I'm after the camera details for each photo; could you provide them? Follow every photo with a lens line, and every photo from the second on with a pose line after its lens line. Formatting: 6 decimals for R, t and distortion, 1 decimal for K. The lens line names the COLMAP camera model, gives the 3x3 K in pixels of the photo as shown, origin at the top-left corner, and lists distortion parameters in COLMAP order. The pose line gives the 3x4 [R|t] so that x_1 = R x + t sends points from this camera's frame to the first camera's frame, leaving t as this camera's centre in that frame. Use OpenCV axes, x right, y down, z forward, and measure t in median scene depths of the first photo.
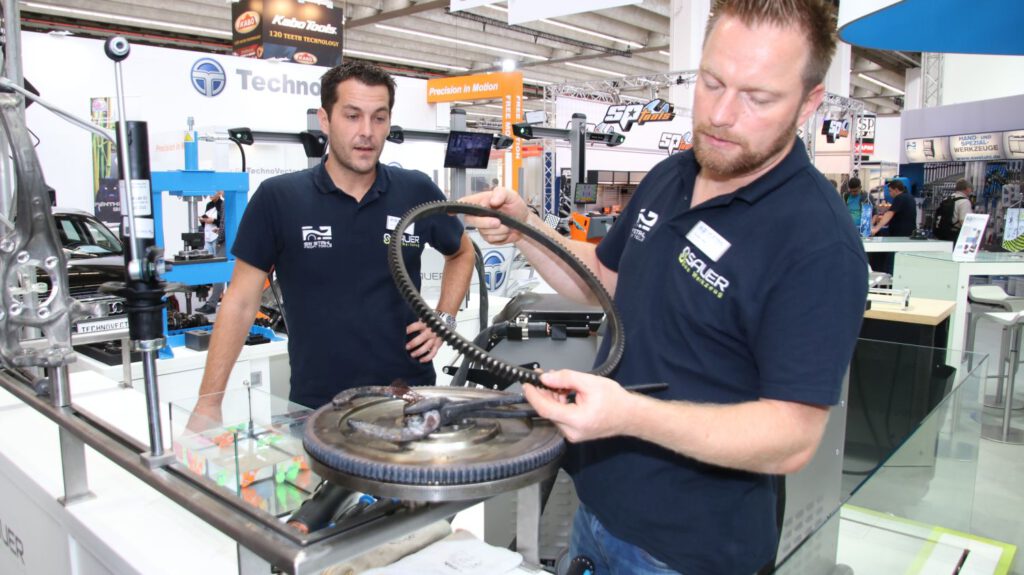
lens RADIAL K [[757.7, 0, 498.9], [0, 757.7, 285.3], [0, 0, 1]] dist [-0.123663, 0.073703]
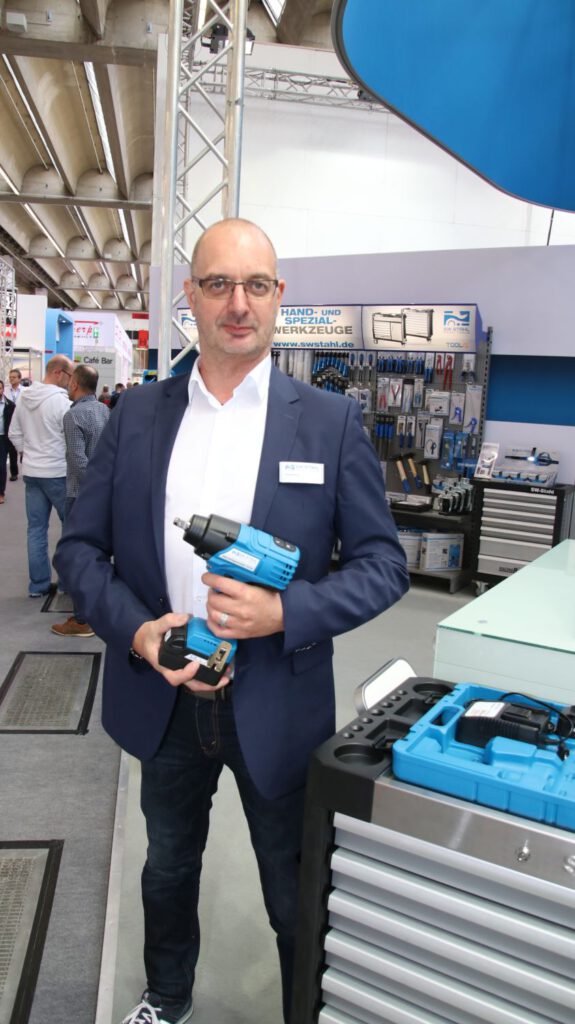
lens RADIAL K [[757.8, 0, 287.5], [0, 757.8, 512.0], [0, 0, 1]] dist [-0.125562, 0.076629]
pose [[0.625434, -0.093494, 0.774656, 0.049244], [0.055689, 0.995612, 0.075200, -0.033187], [-0.778287, -0.003893, 0.627896, 0.249740]]
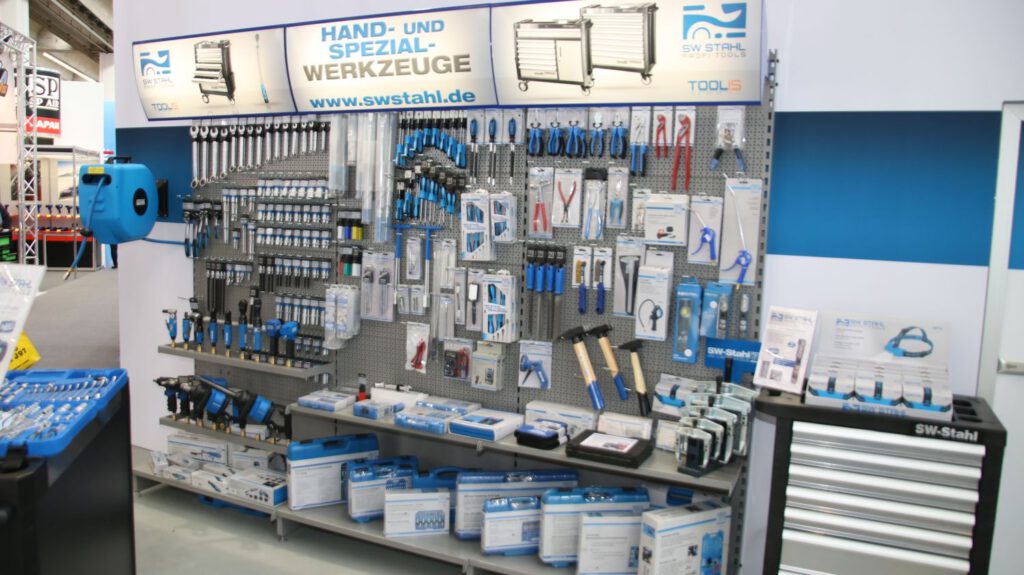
lens RADIAL K [[757.8, 0, 498.2], [0, 757.8, 271.7], [0, 0, 1]] dist [-0.125562, 0.076629]
pose [[0.546286, -0.066663, 0.834942, 0.174784], [0.081922, 0.996301, 0.025947, -0.045391], [-0.833583, 0.054225, 0.549726, 0.330753]]
